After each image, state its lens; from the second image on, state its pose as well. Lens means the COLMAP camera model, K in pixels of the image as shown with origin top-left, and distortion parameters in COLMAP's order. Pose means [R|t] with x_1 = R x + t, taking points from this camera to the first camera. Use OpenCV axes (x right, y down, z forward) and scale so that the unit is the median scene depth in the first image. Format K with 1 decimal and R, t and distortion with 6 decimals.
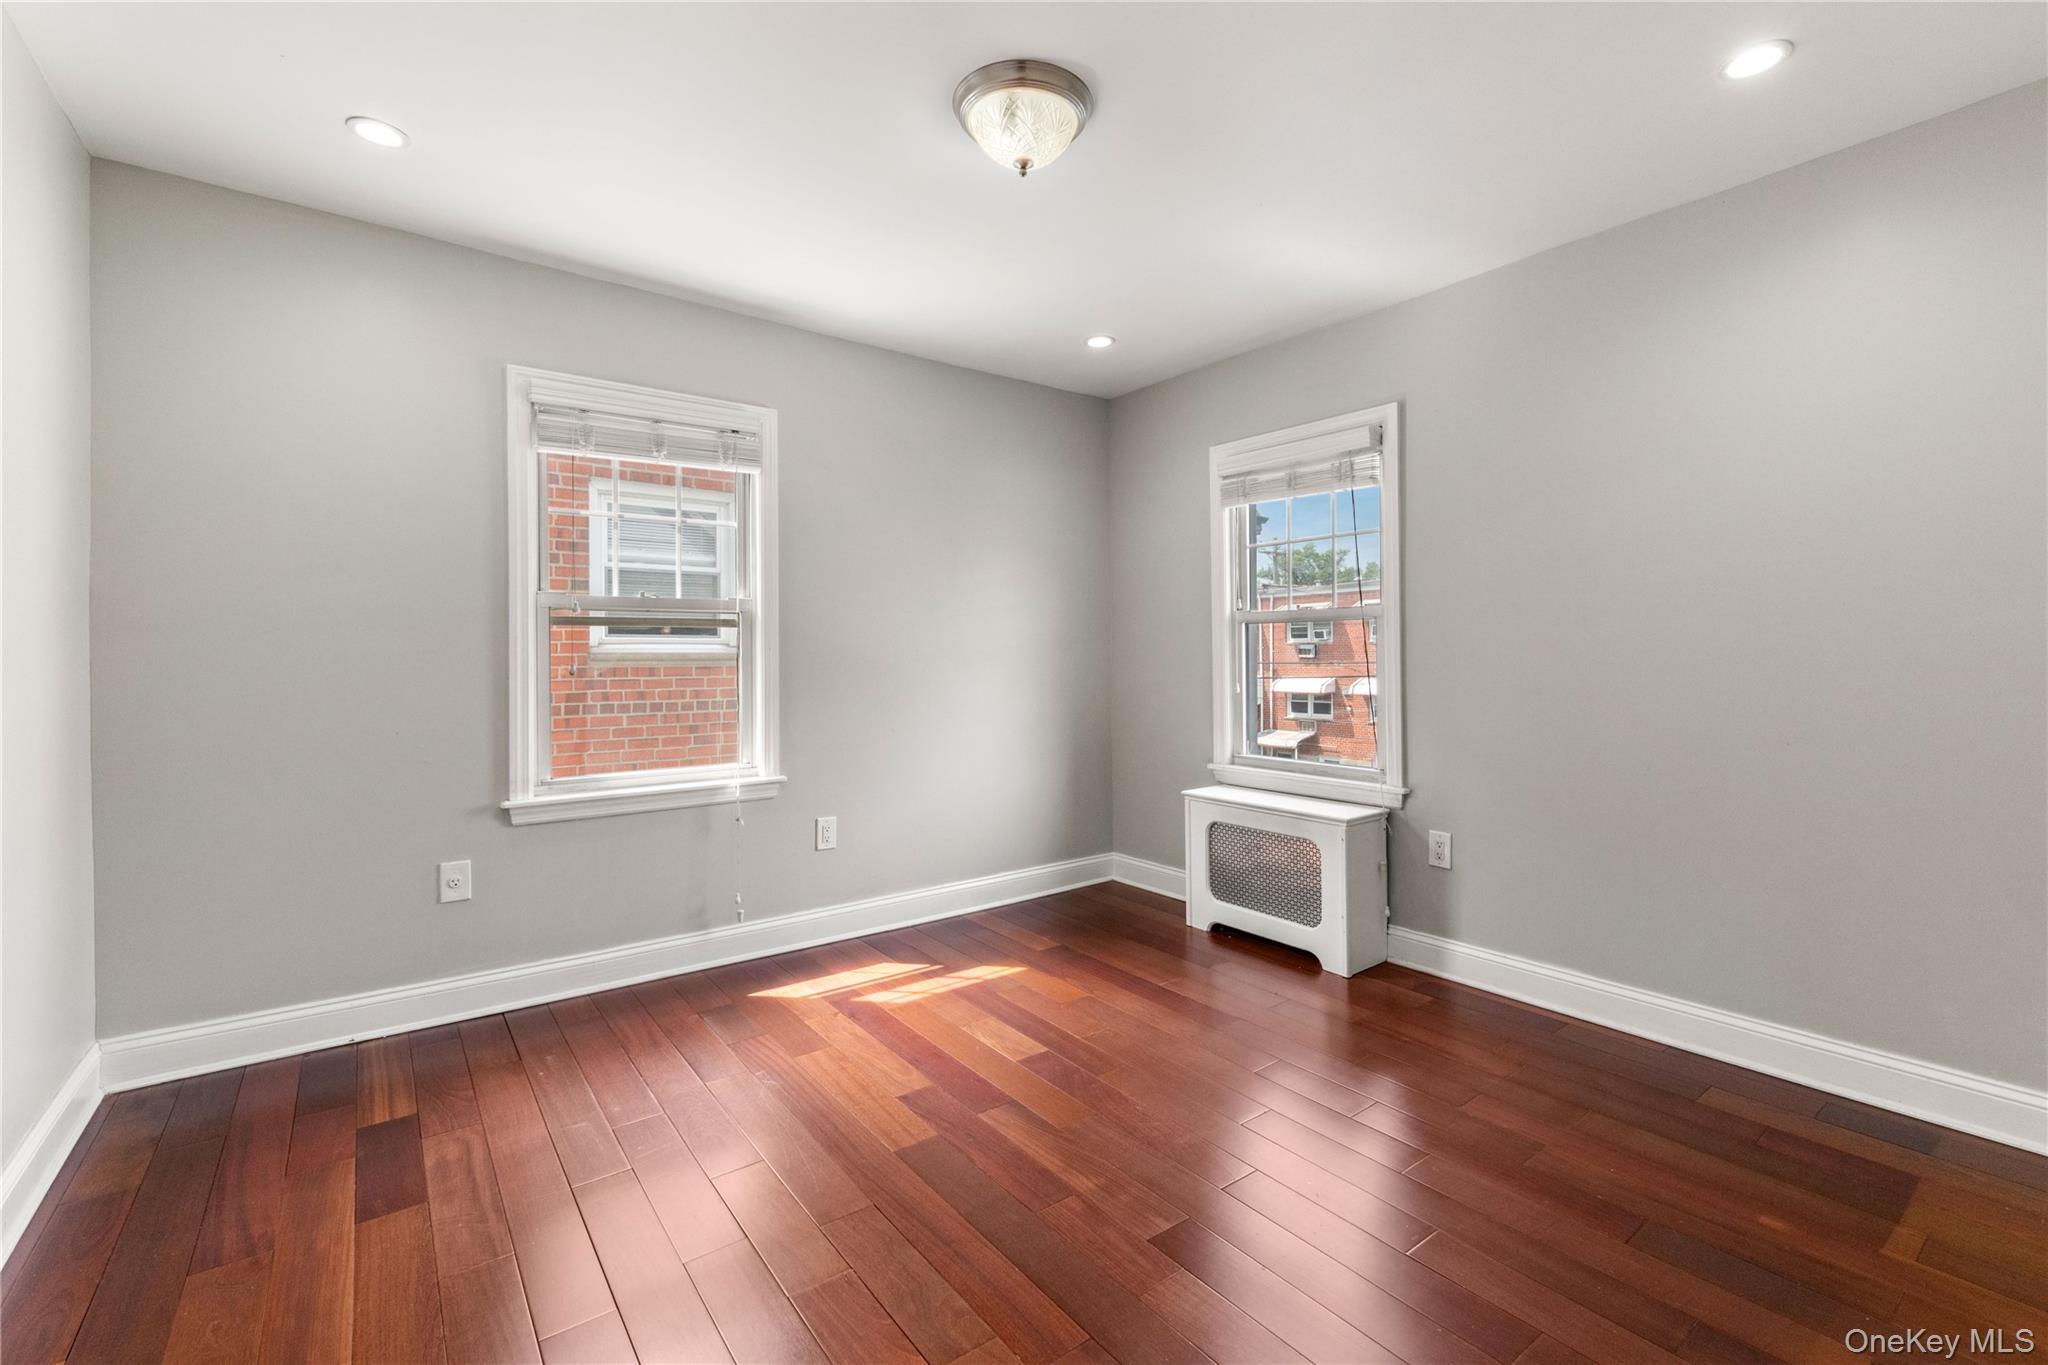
lens RADIAL K [[875.6, 0, 1051.2], [0, 875.6, 657.3], [0, 0, 1]] dist [0.000259, 0.000141]
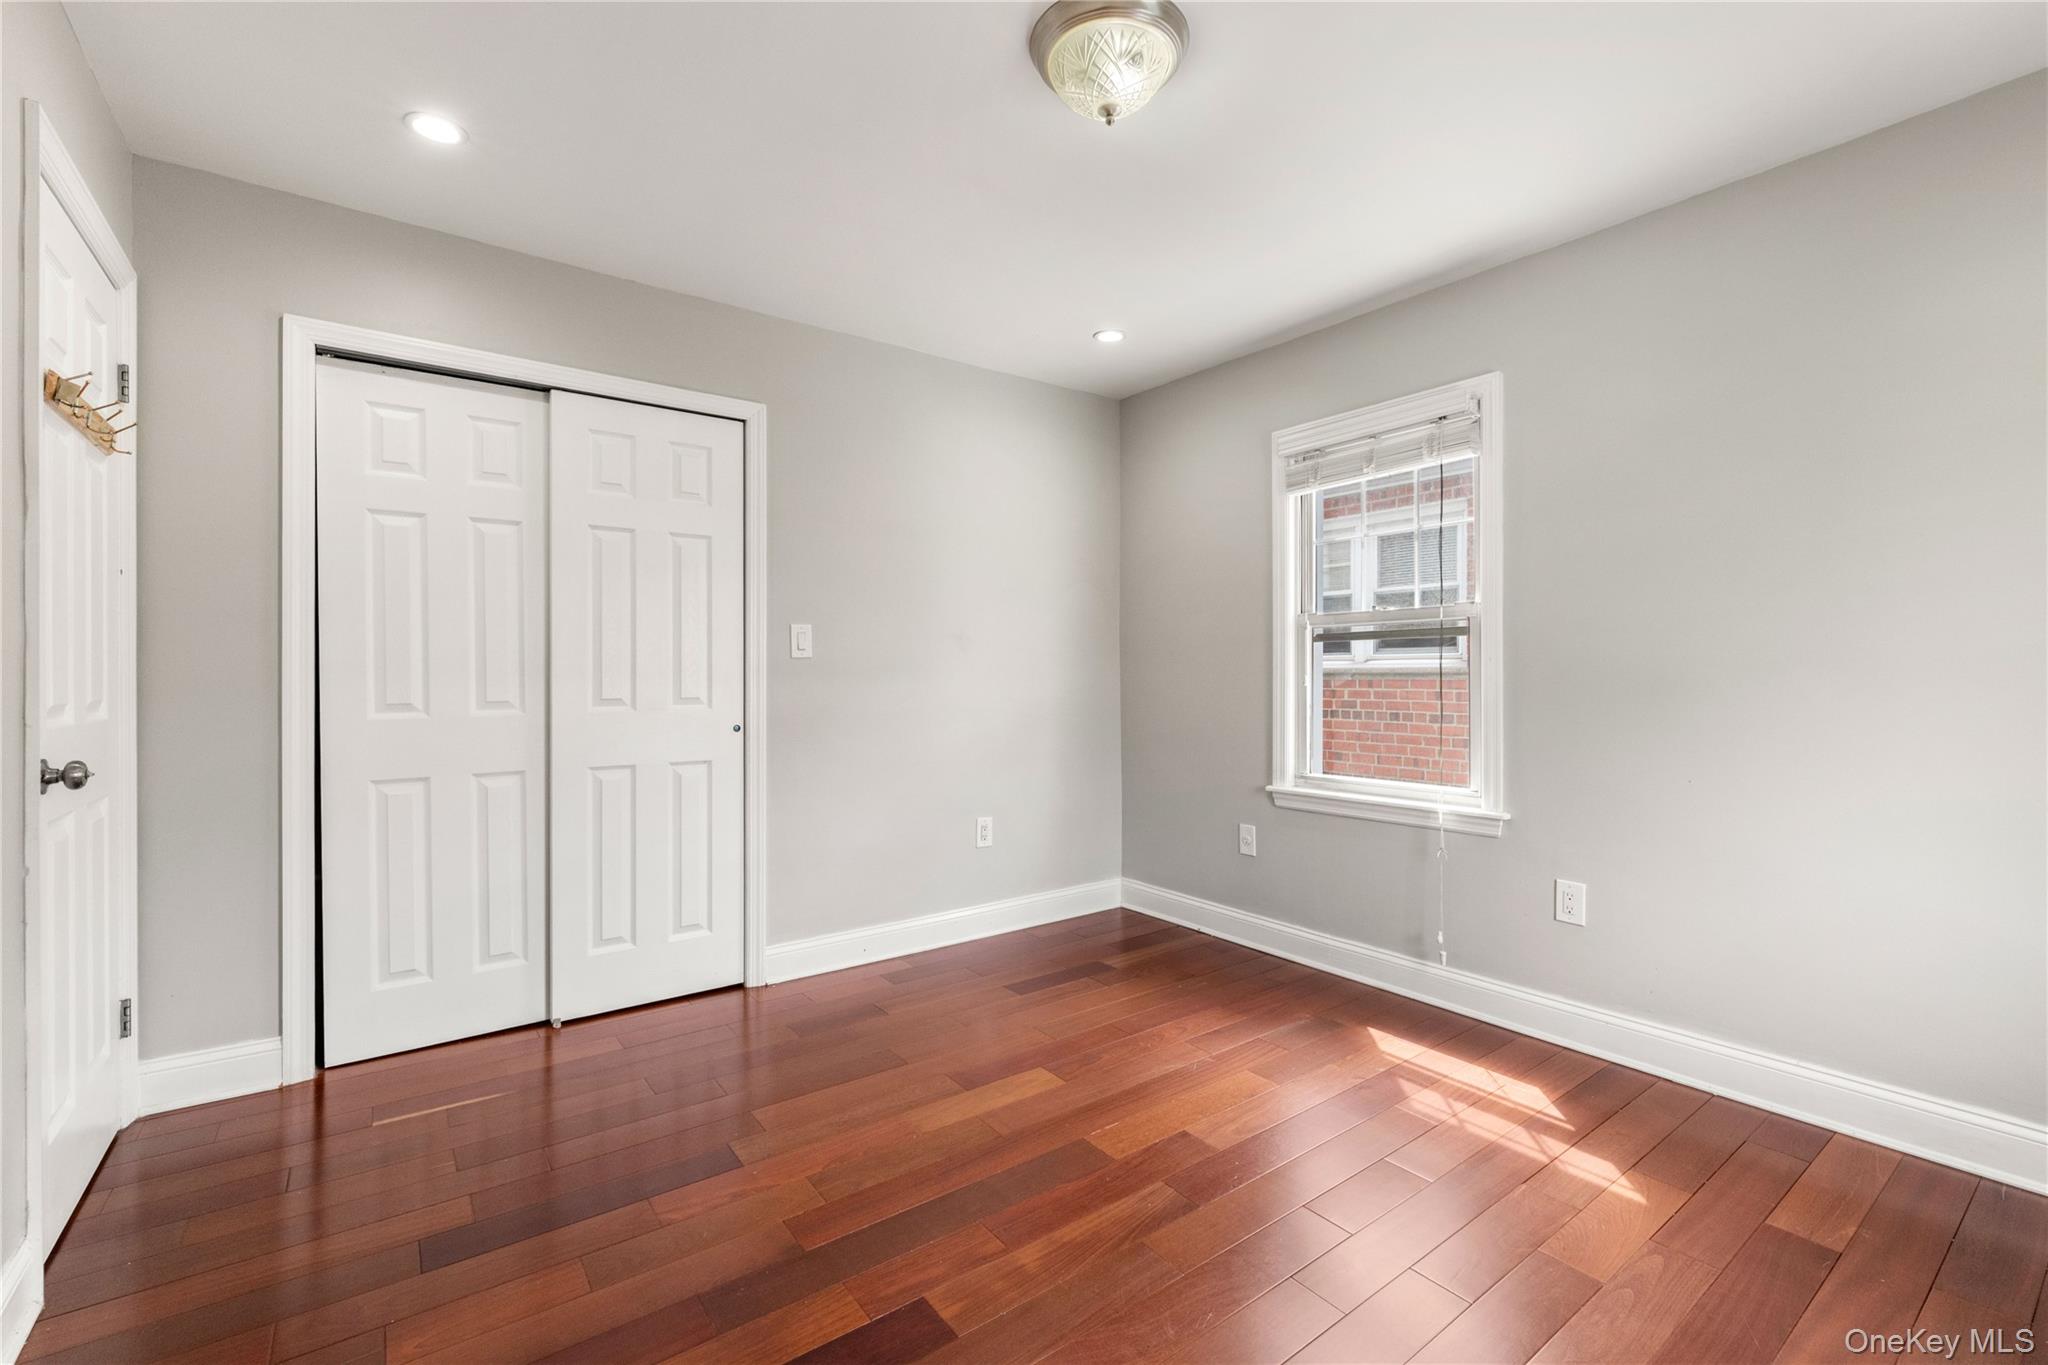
lens RADIAL K [[871.4, 0, 1032.7], [0, 871.4, 678.1], [0, 0, 1]] dist [0.003137, 0.000504]
pose [[0.005419, 0.011017, -0.999925, 0.523183], [0.001095, 0.999939, 0.011023, -0.001757], [0.999985, -0.001155, 0.005407, 0.564220]]
